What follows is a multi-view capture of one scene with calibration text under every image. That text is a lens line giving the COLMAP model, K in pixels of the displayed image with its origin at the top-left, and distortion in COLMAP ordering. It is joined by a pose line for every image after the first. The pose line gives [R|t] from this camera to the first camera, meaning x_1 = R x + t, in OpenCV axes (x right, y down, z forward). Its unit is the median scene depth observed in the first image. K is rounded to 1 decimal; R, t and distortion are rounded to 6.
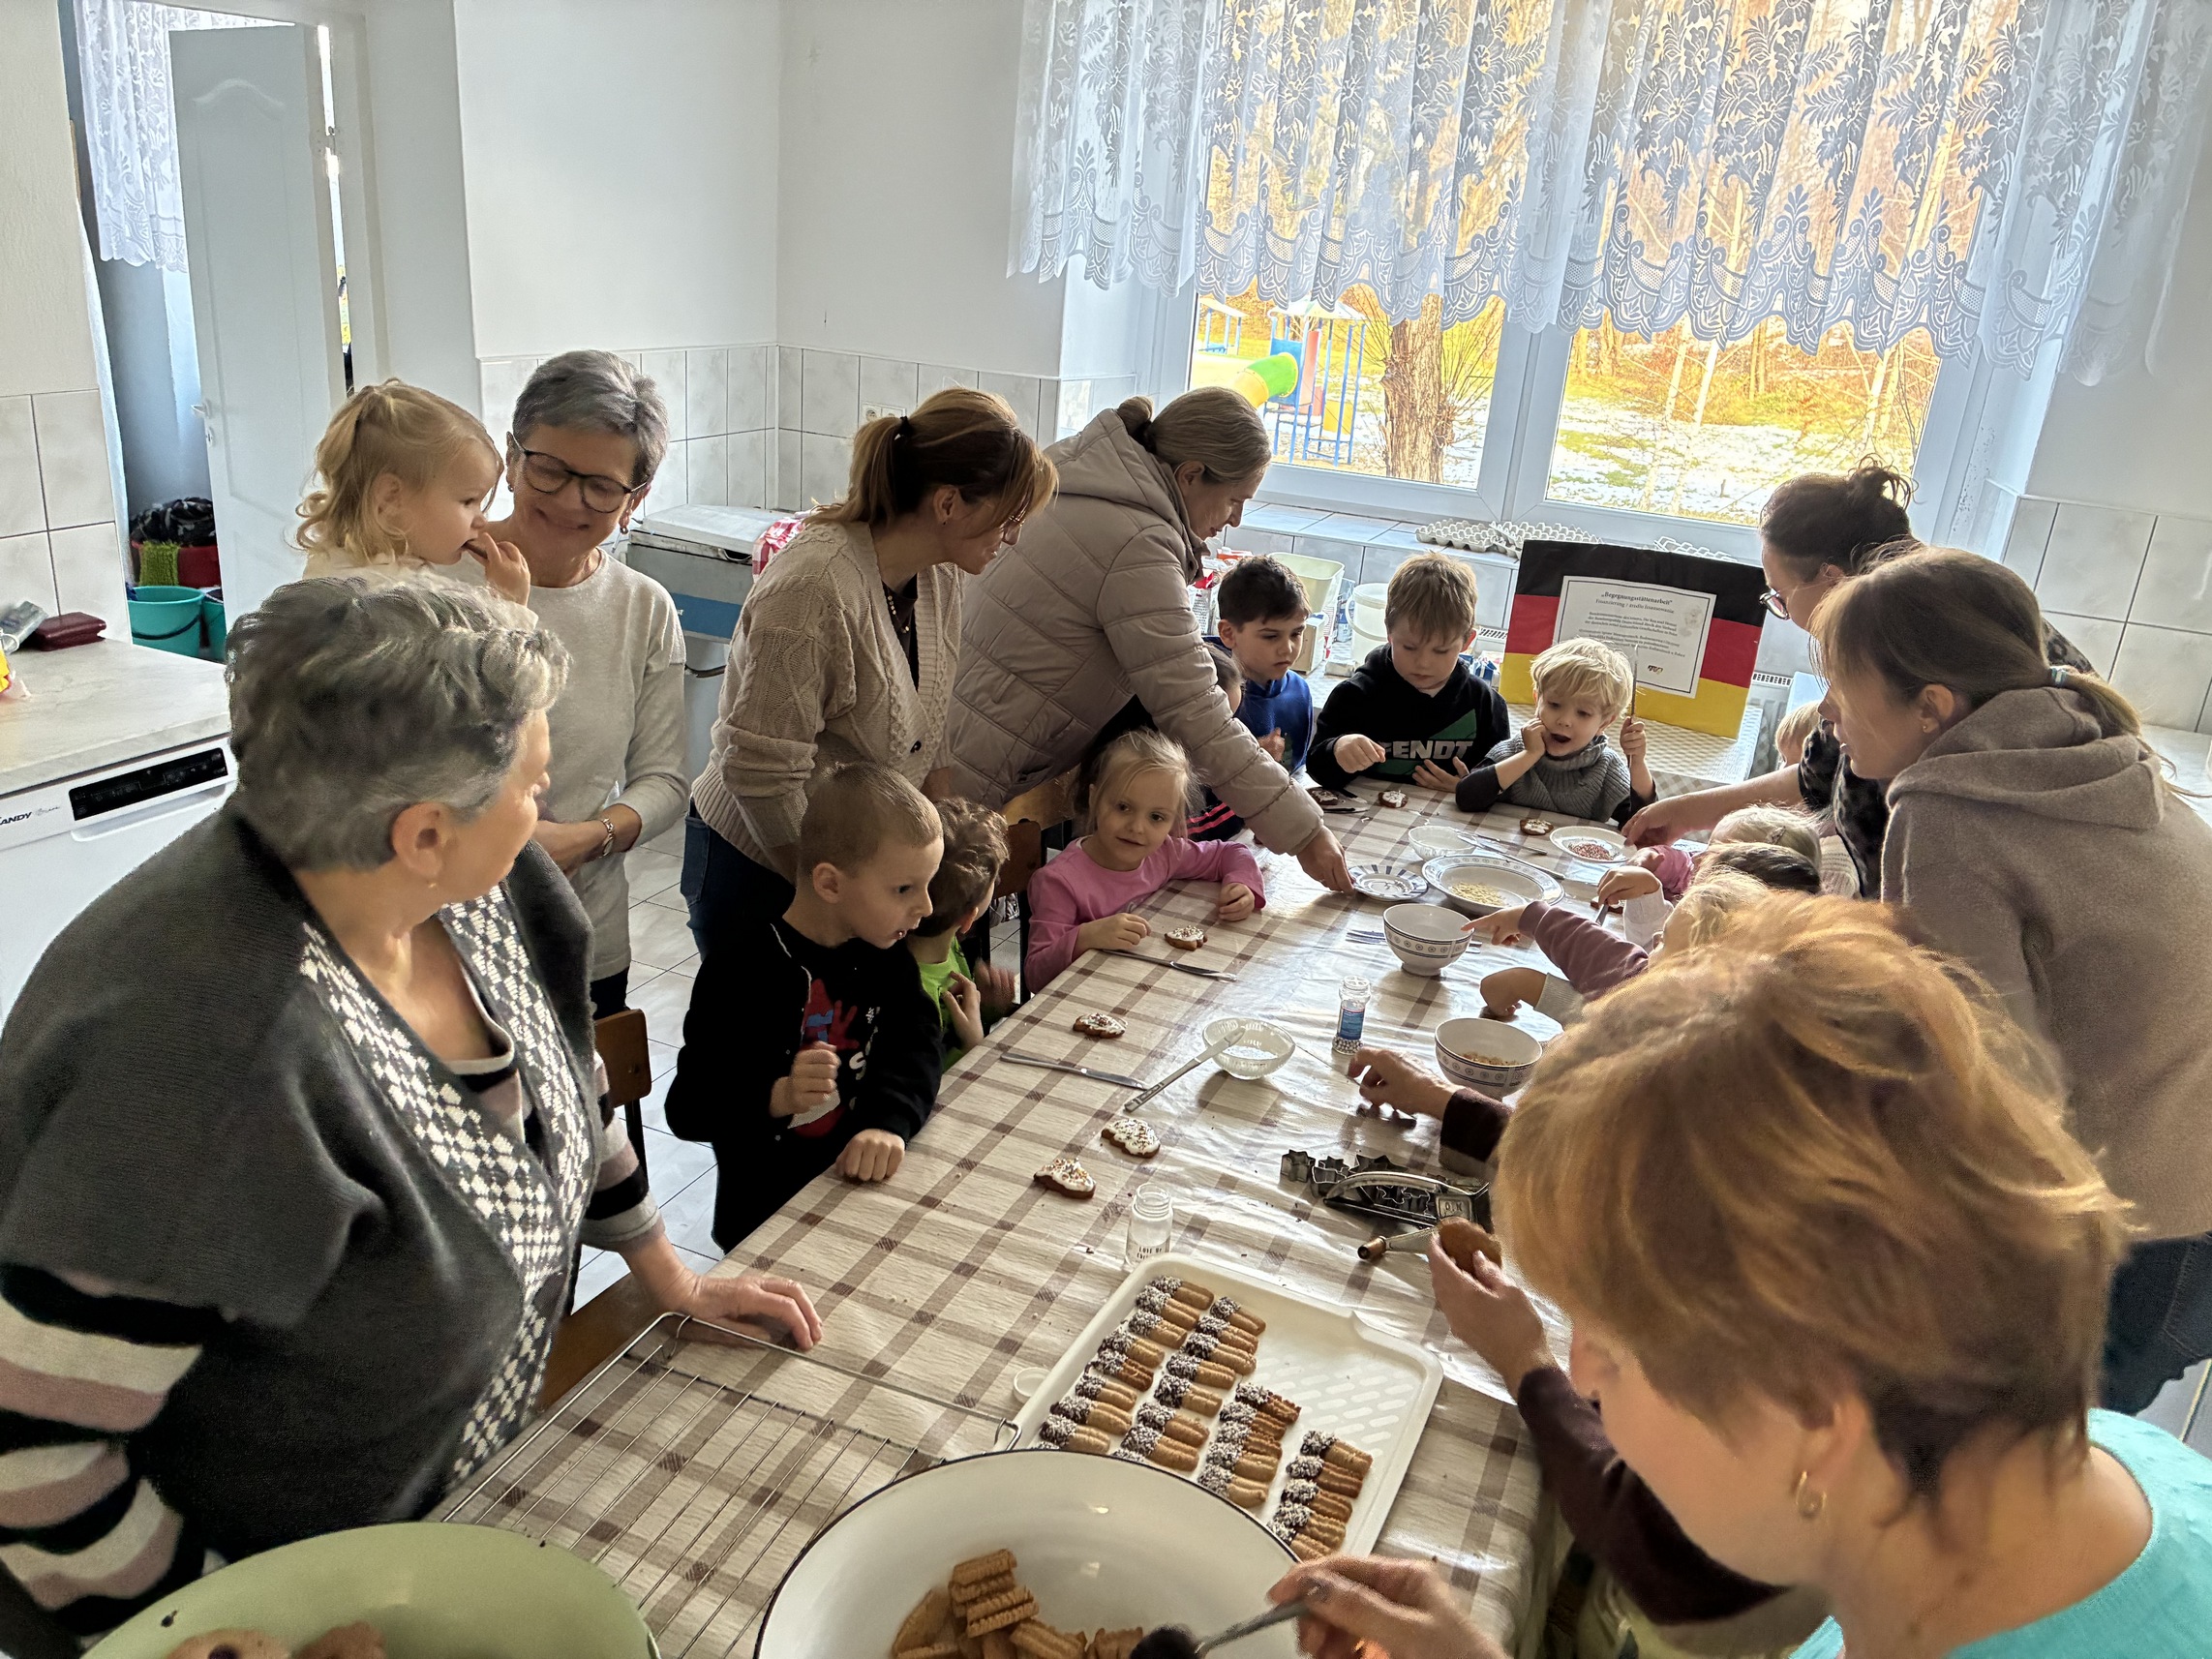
lens RADIAL K [[1681.1, 0, 1110.3], [0, 1681.1, 802.8], [0, 0, 1]] dist [0.189299, -0.222090]
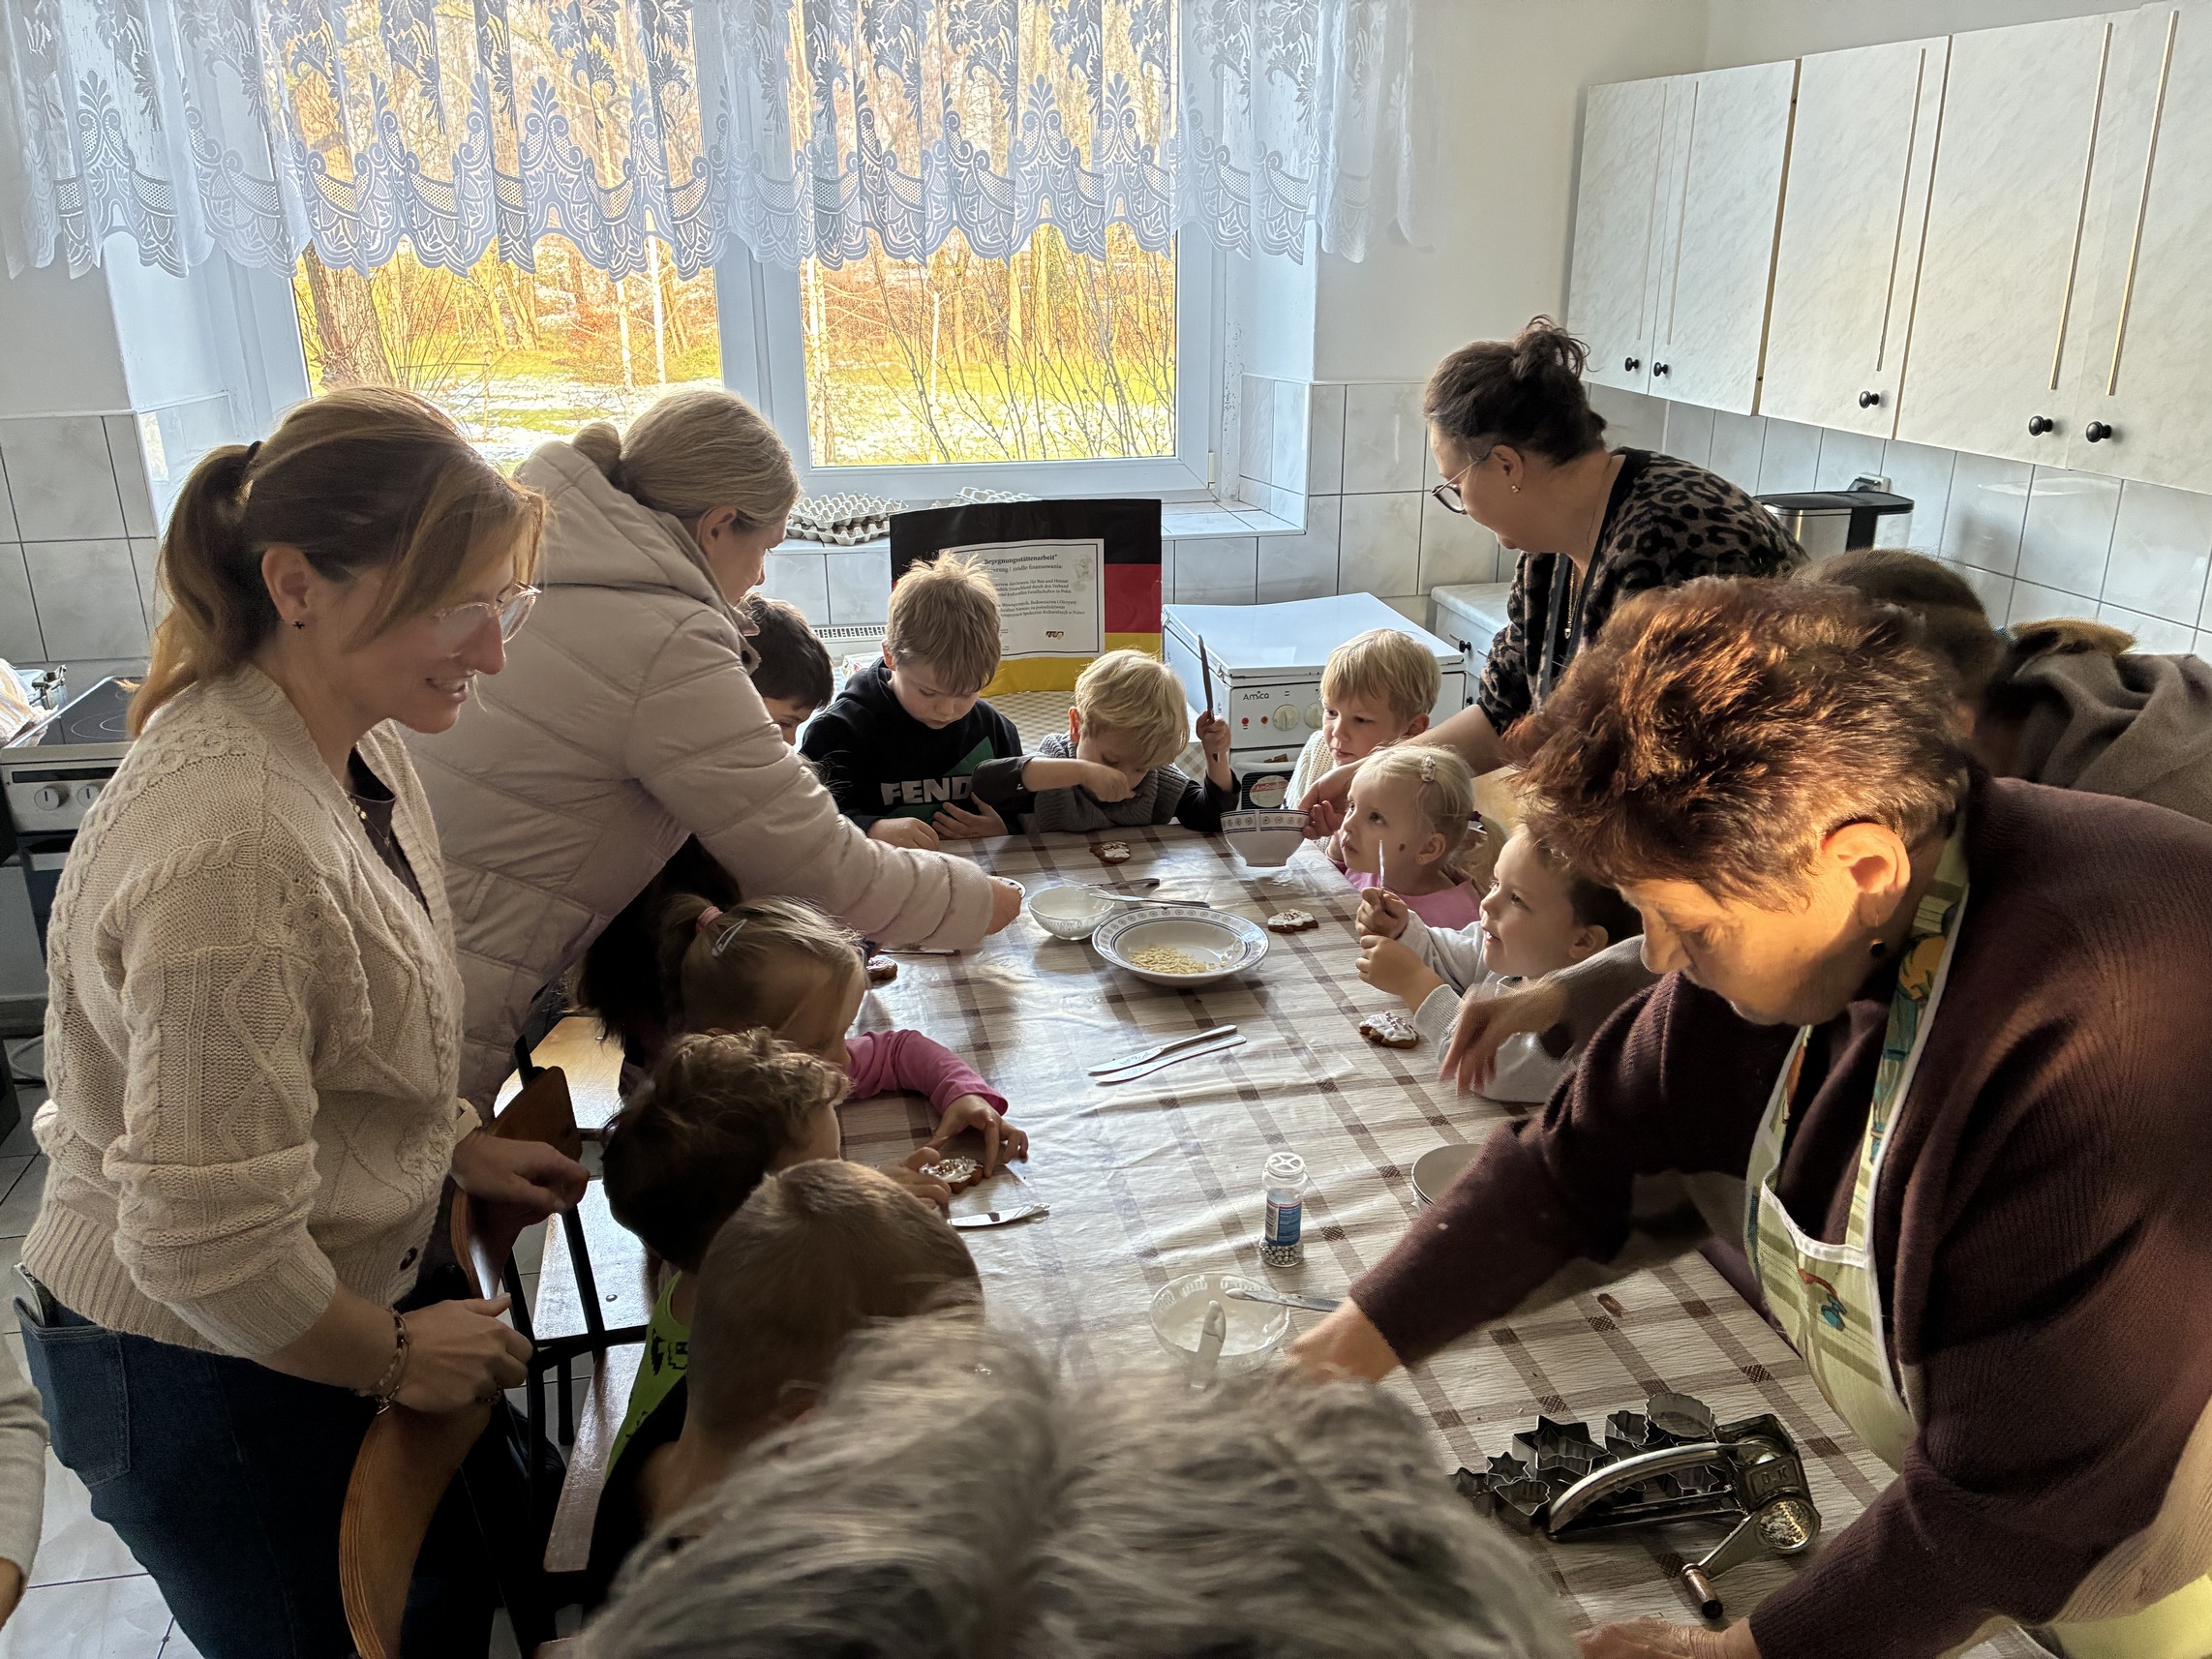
lens RADIAL K [[1696.8, 0, 1106.0], [0, 1696.8, 829.5], [0, 0, 1]] dist [0.100115, -0.122361]
pose [[0.806391, -0.291943, 0.514298, -0.151134], [0.265062, 0.955834, 0.126979, -0.087374], [-0.528654, 0.033926, 0.848159, 0.243874]]
